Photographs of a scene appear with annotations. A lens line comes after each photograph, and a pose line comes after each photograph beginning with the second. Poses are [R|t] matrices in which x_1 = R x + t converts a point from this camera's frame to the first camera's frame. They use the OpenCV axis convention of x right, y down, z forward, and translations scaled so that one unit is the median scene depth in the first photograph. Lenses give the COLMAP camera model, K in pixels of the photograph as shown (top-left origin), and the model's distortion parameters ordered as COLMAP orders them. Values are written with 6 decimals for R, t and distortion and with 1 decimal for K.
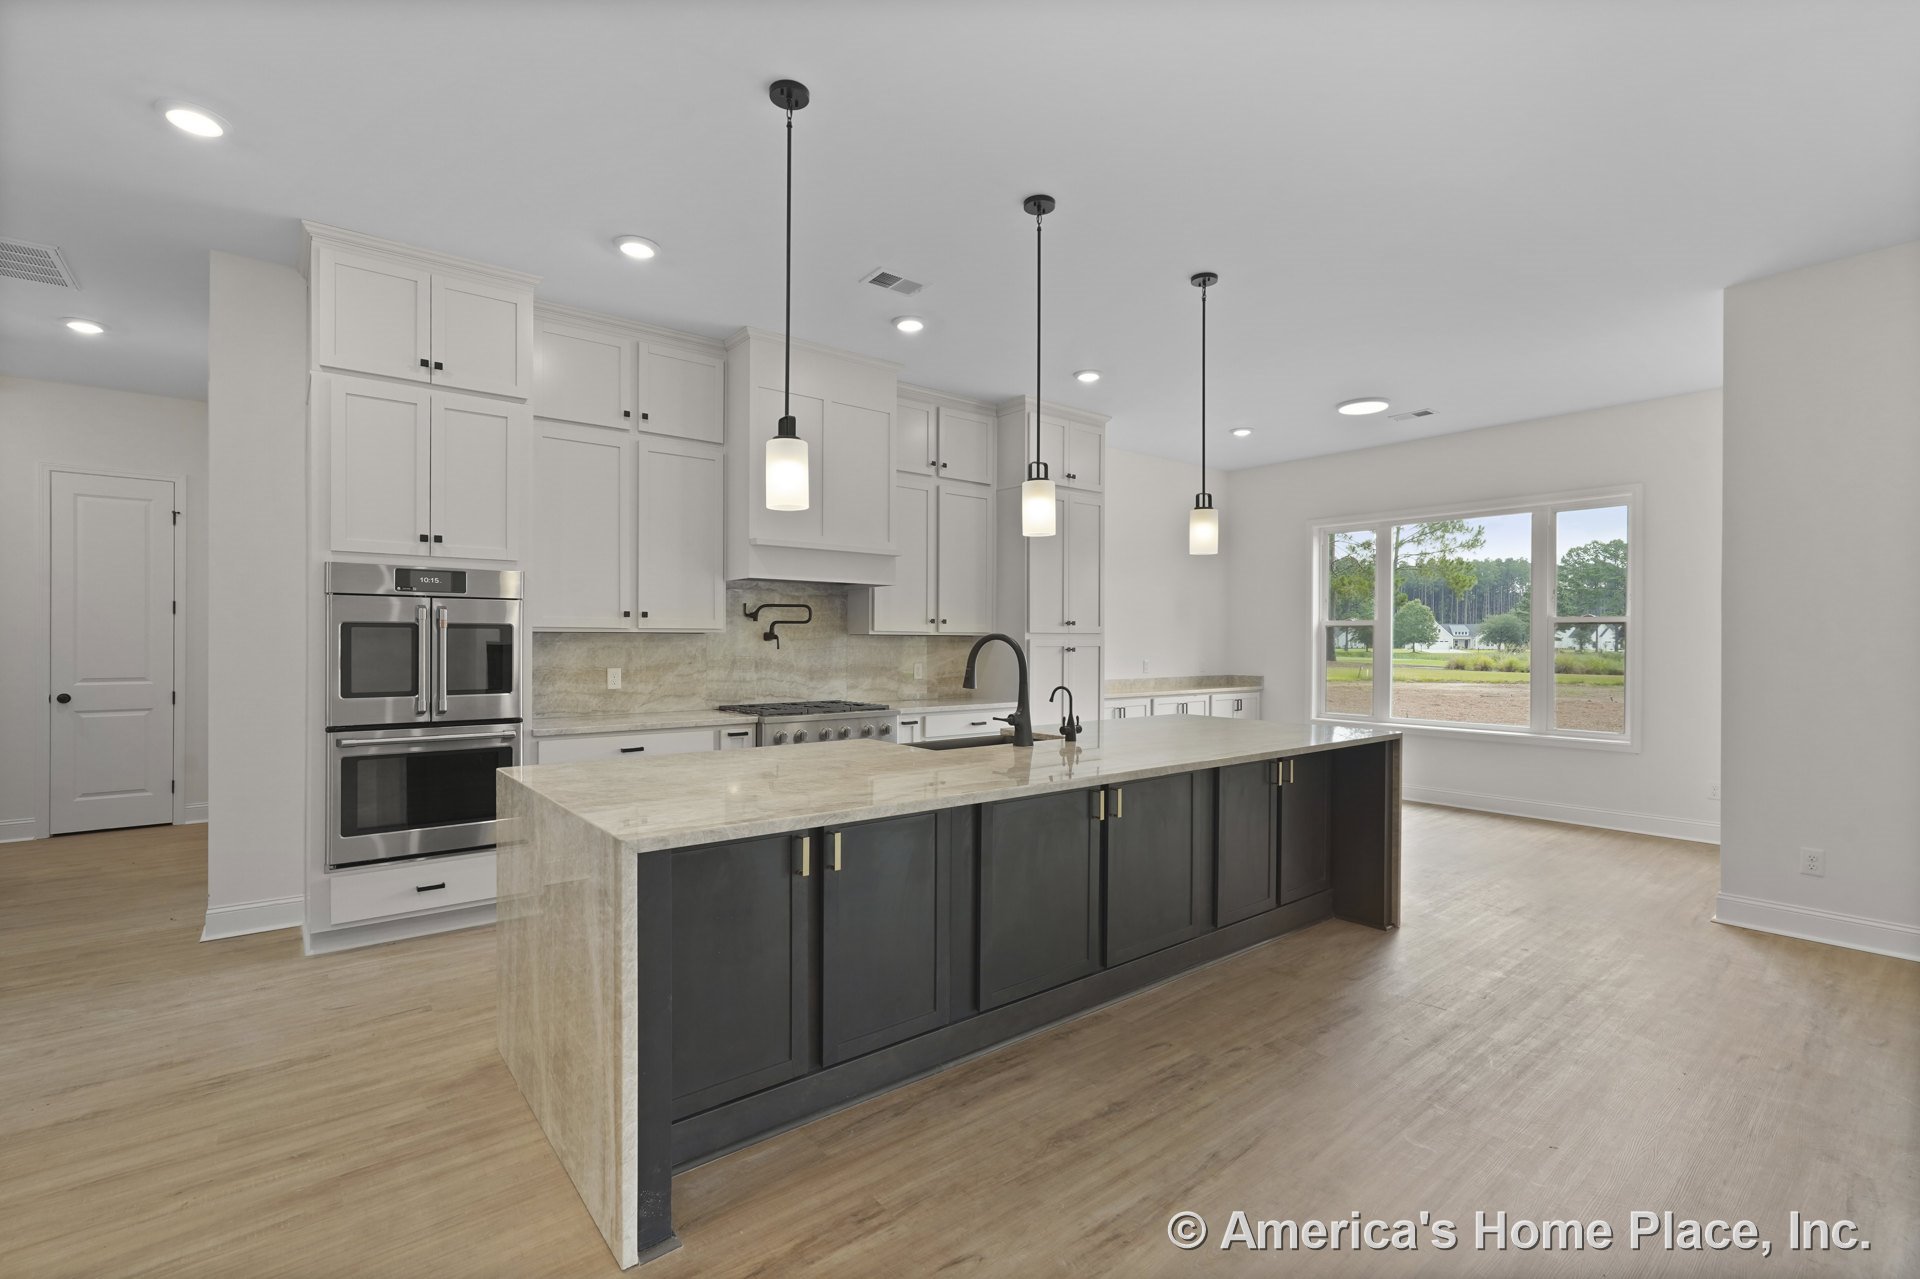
lens RADIAL K [[865.6, 0, 950.8], [0, 865.6, 639.9], [0, 0, 1]] dist [-0.006509, 0.000896]
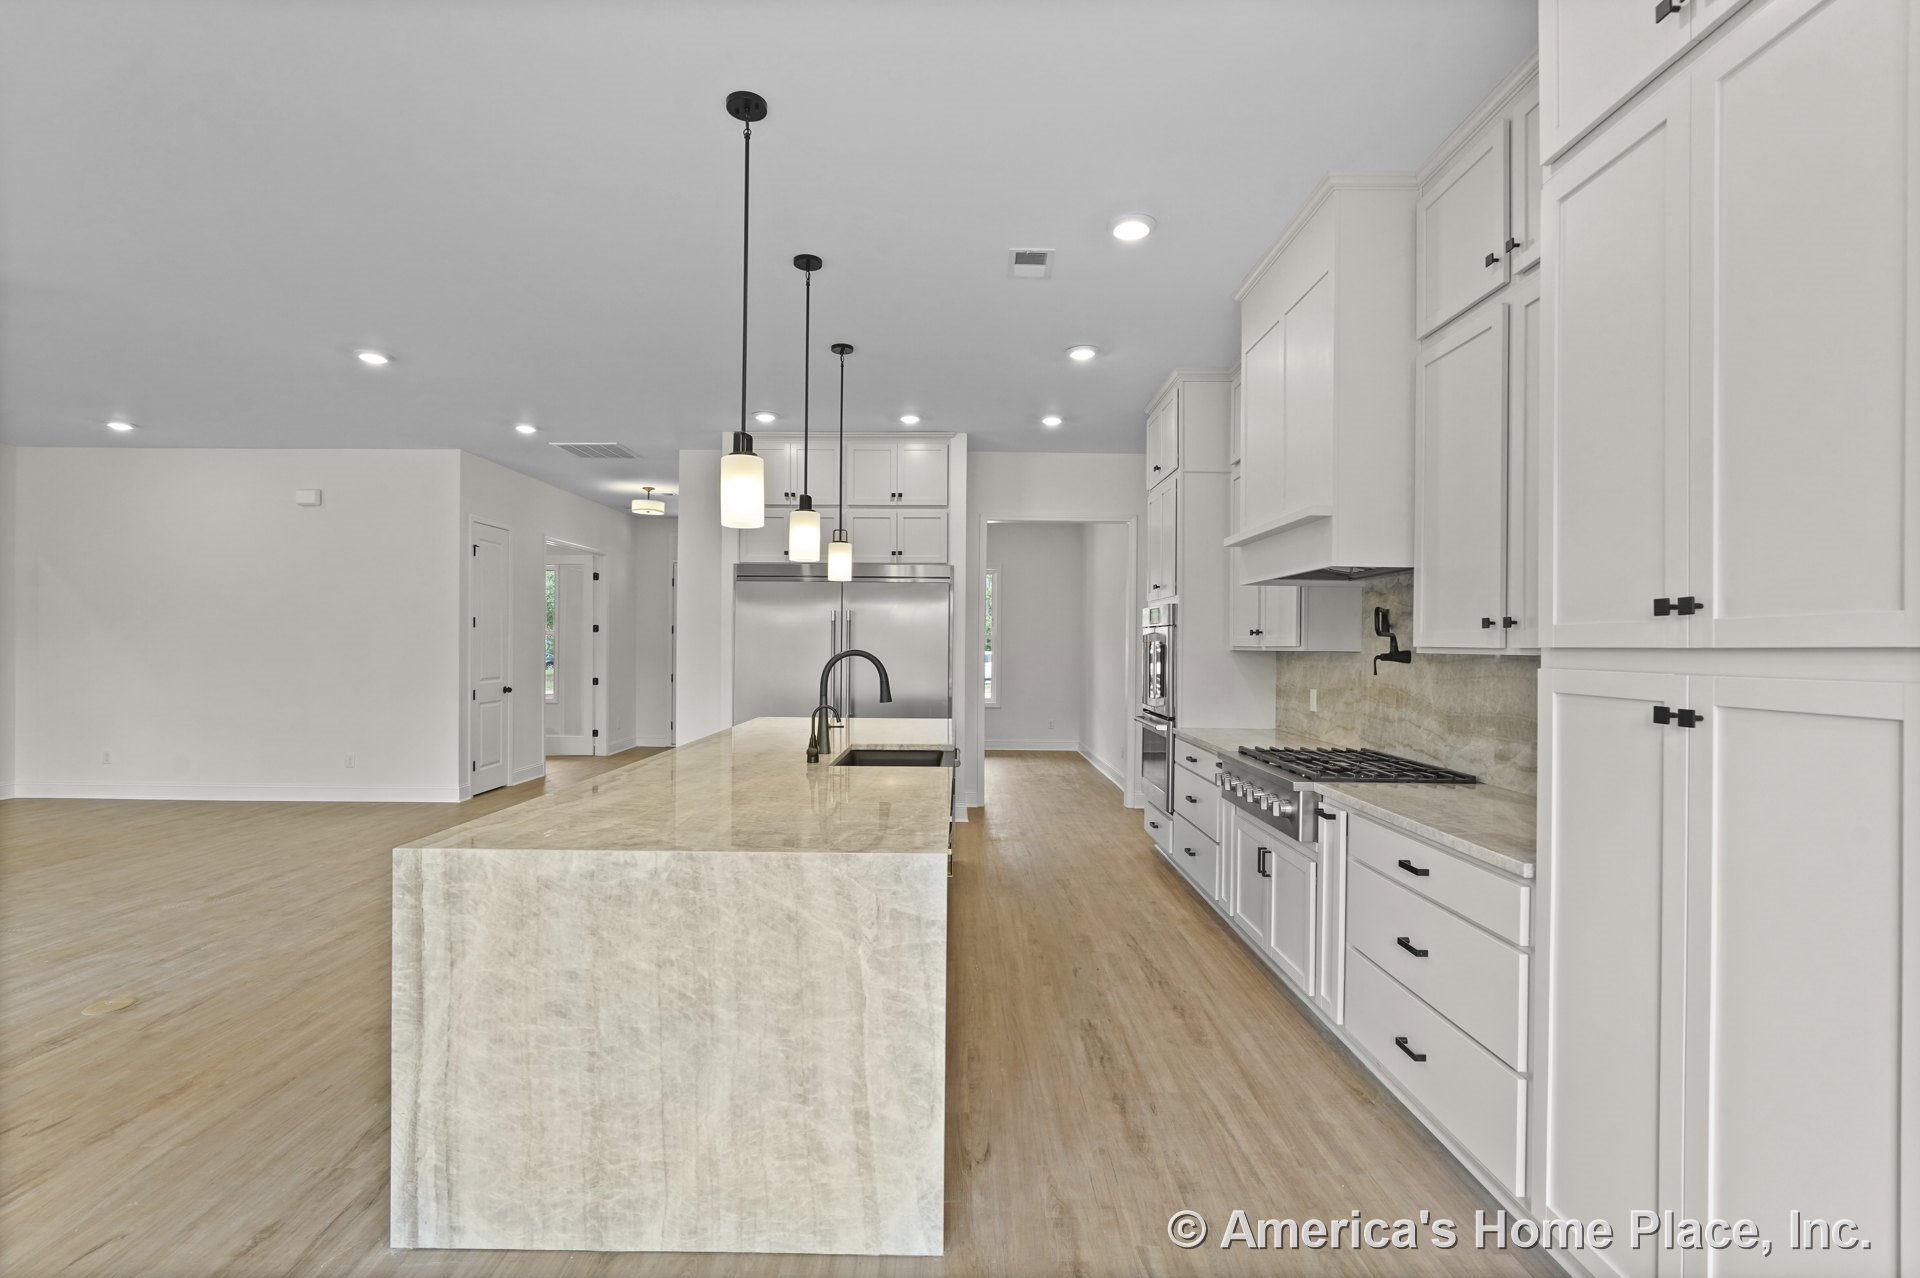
lens RADIAL K [[842.6, 0, 948.7], [0, 842.6, 641.2], [0, 0, 1]] dist [-0.001604, 0.000255]
pose [[-0.647847, -0.012719, -0.761664, 0.531525], [-0.007809, 0.999919, -0.010055, -0.007009], [0.761730, -0.000566, -0.647894, 1.203686]]
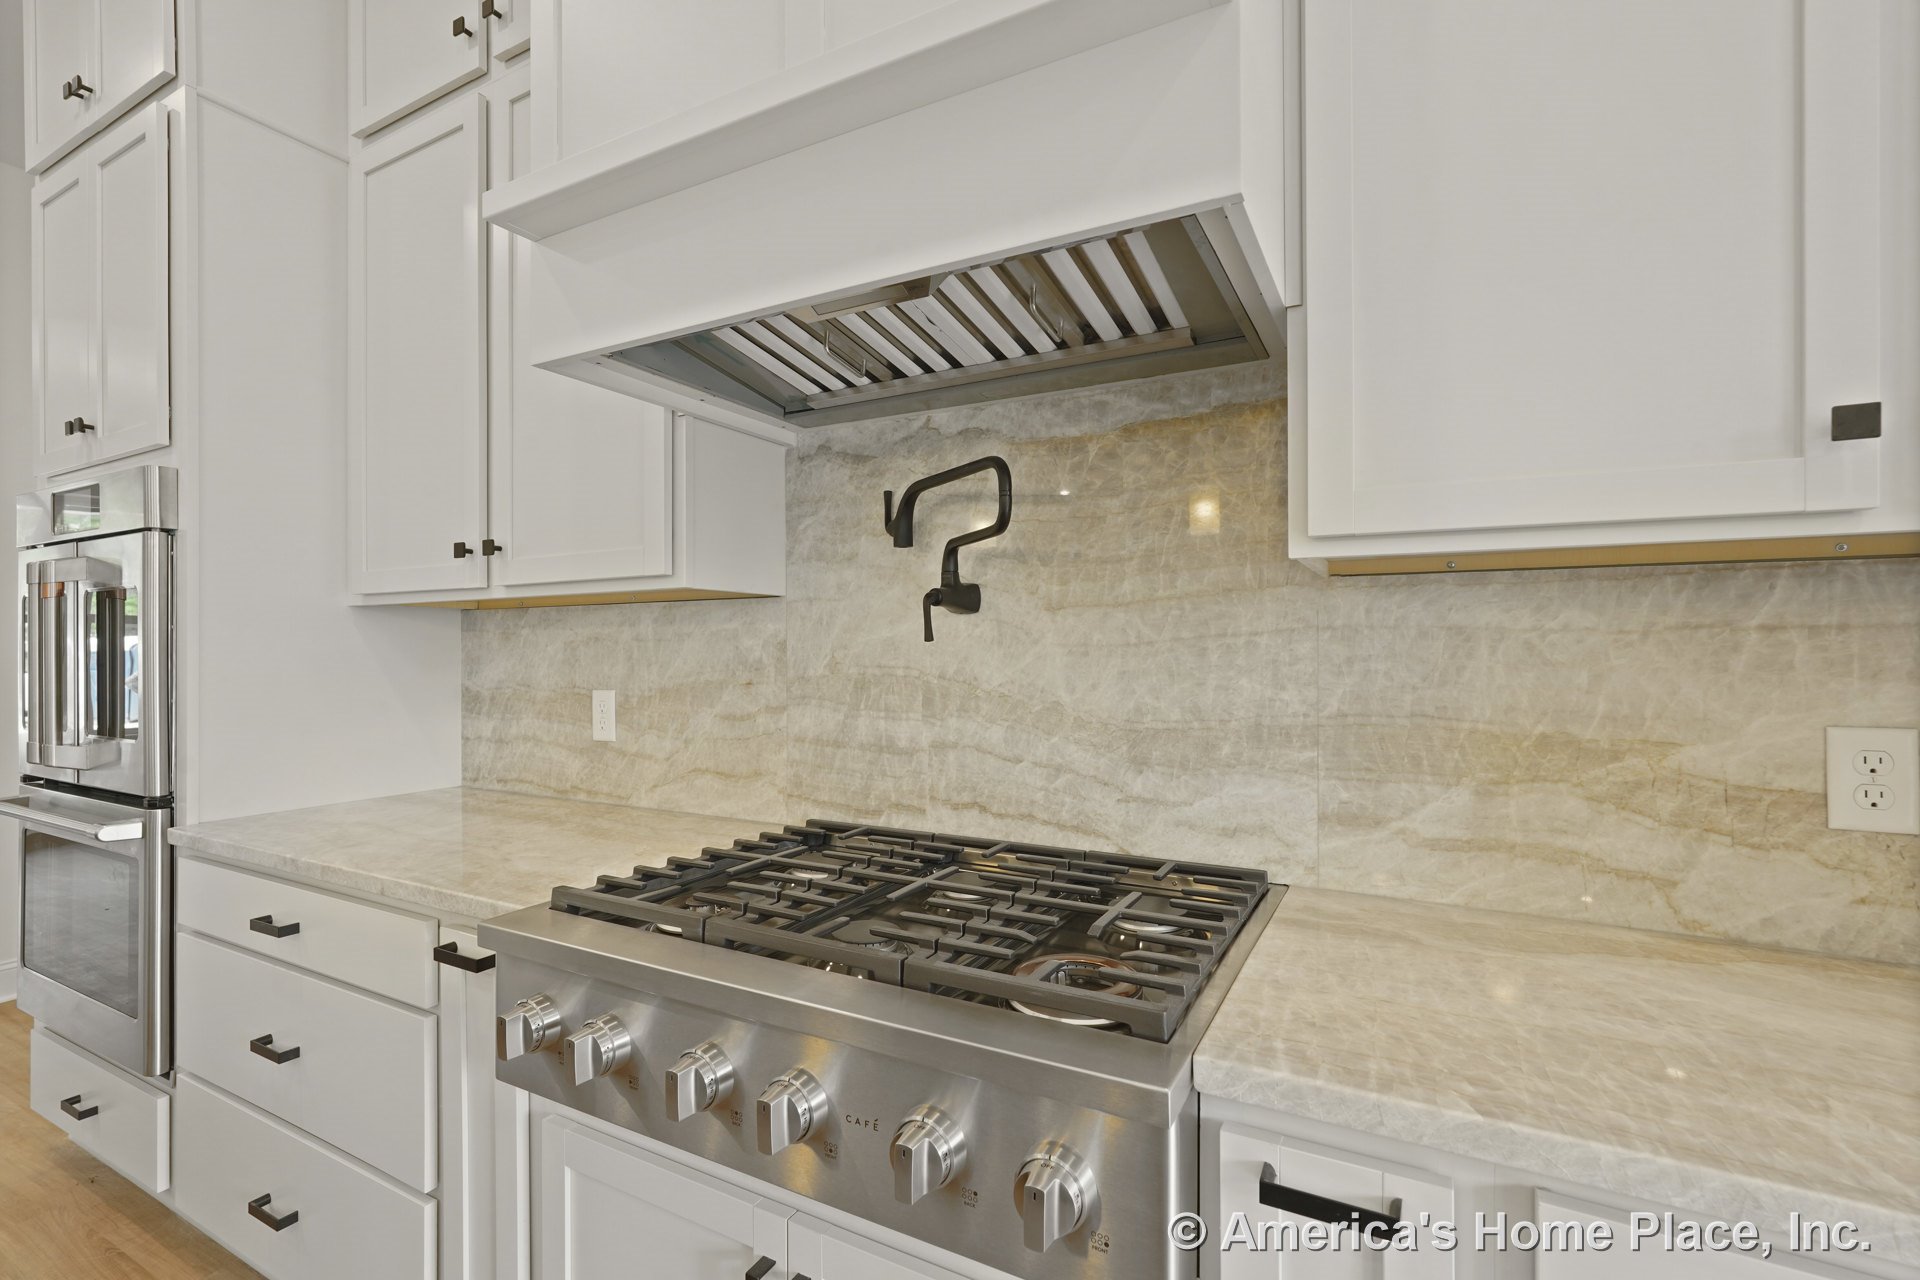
lens RADIAL K [[865.6, 0, 950.8], [0, 865.6, 640.4], [0, 0, 1]] dist [-0.006509, 0.000896]
pose [[0.376402, -0.008593, -0.926416, 0.052847], [0.008650, 0.999946, -0.005760, 0.011842], [0.926416, -0.005845, 0.376456, 0.929344]]
